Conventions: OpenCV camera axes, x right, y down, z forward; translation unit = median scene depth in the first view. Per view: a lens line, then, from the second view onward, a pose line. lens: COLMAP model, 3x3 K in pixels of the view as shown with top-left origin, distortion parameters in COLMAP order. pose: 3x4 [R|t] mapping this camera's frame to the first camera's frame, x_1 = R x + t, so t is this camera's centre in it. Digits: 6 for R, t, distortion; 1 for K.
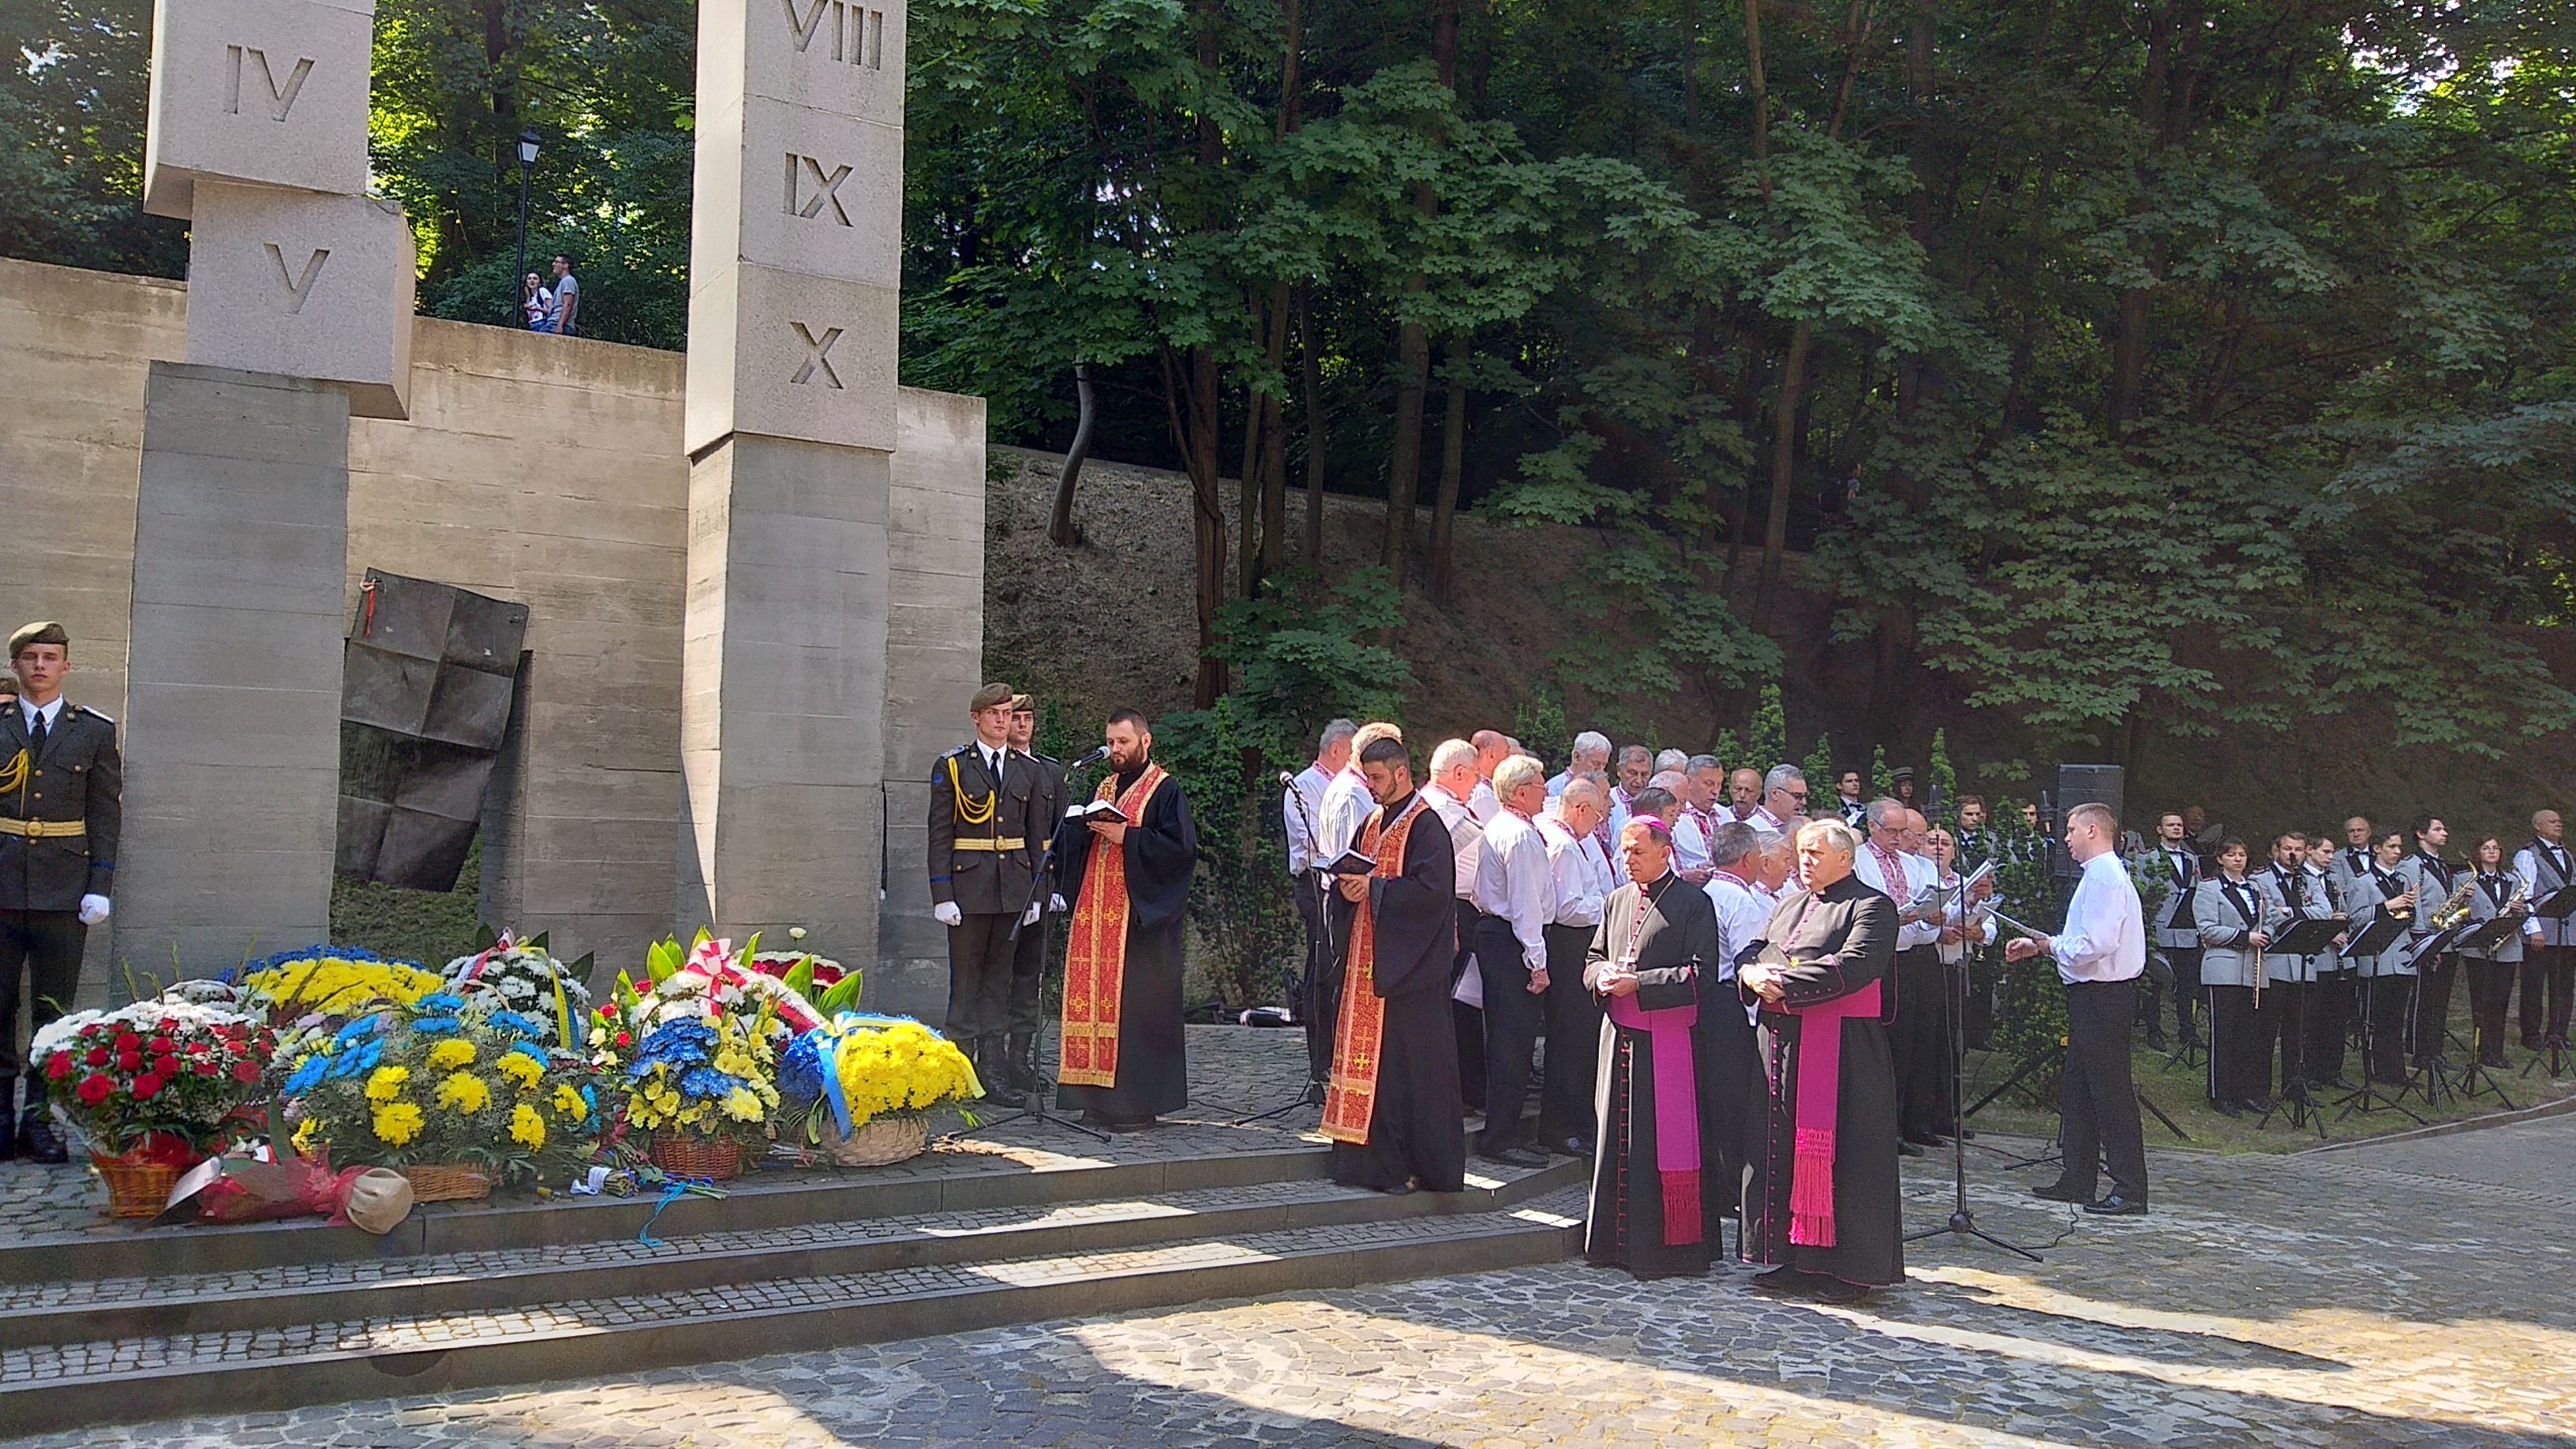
lens RADIAL K [[2026.3, 0, 1298.7], [0, 2026.3, 763.0], [0, 0, 1]] dist [0.160159, -0.250733]
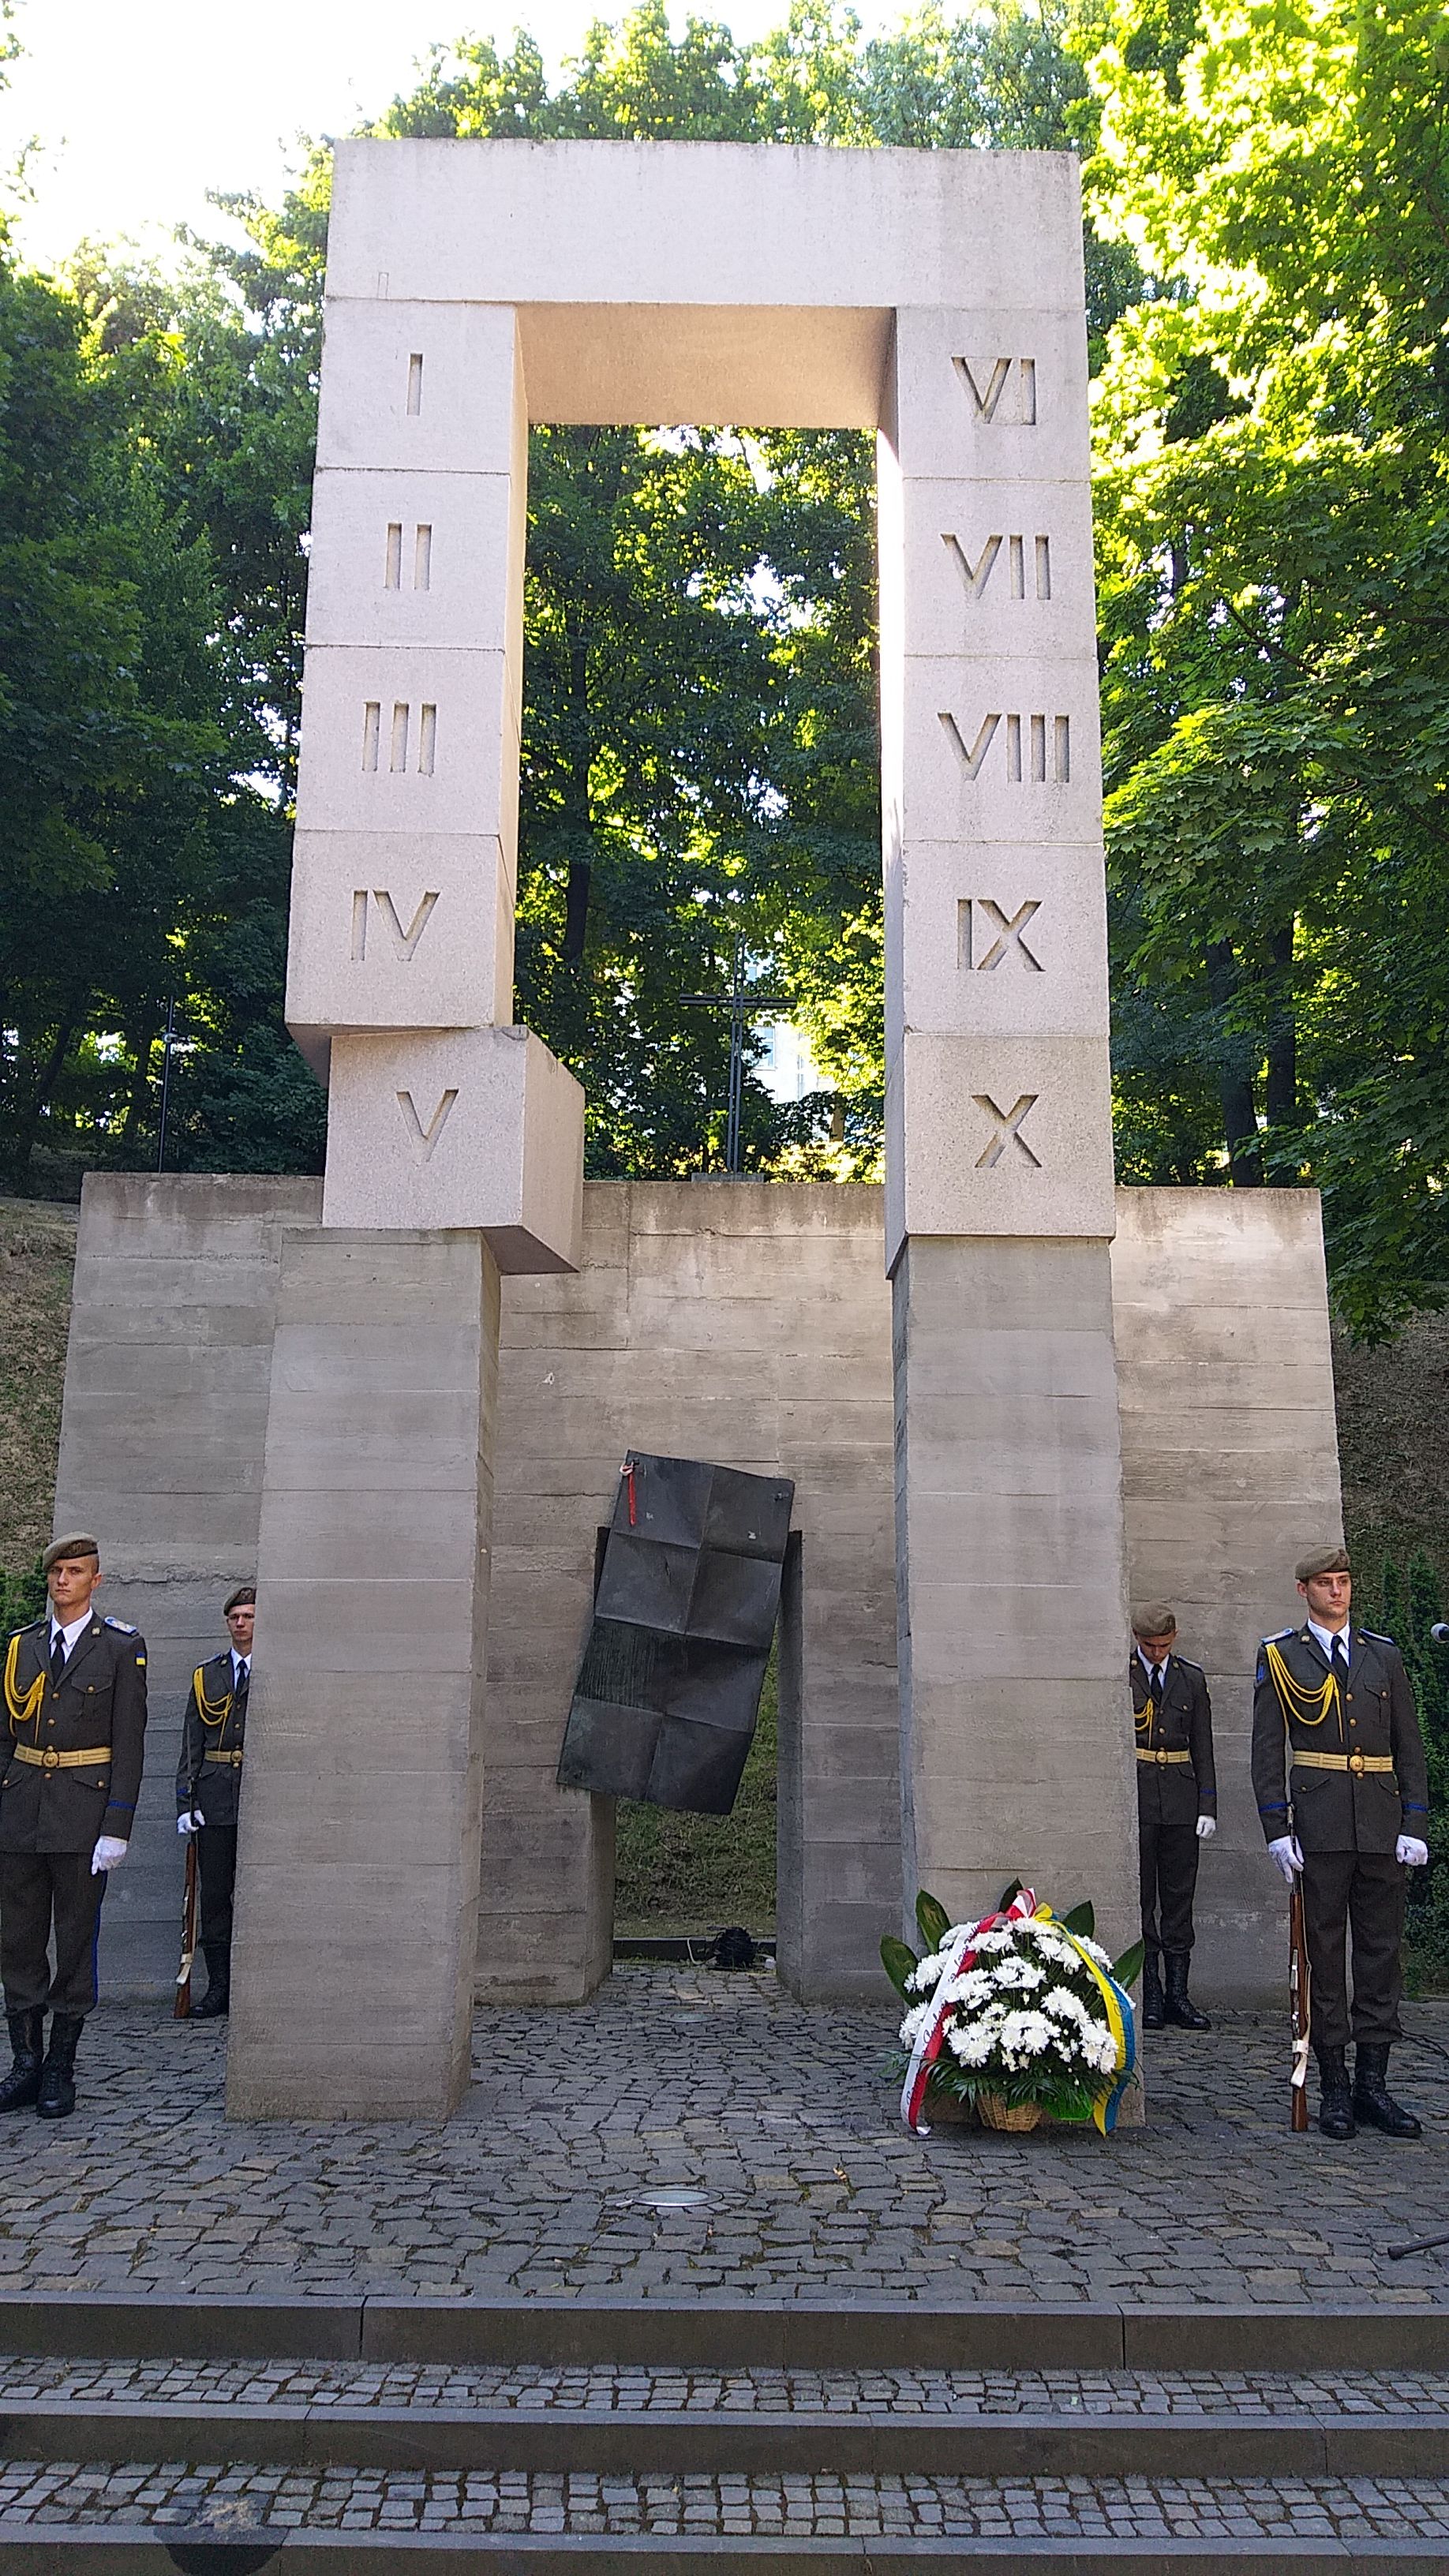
lens RADIAL K [[2026.3, 0, 730.5], [0, 2026.3, 1279.2], [0, 0, 1]] dist [0.160159, -0.250733]
pose [[0.861613, -0.121037, -0.492924, 0.047567], [0.027367, 0.980817, -0.193002, 0.007170], [0.506828, 0.152803, 0.848396, 0.234130]]
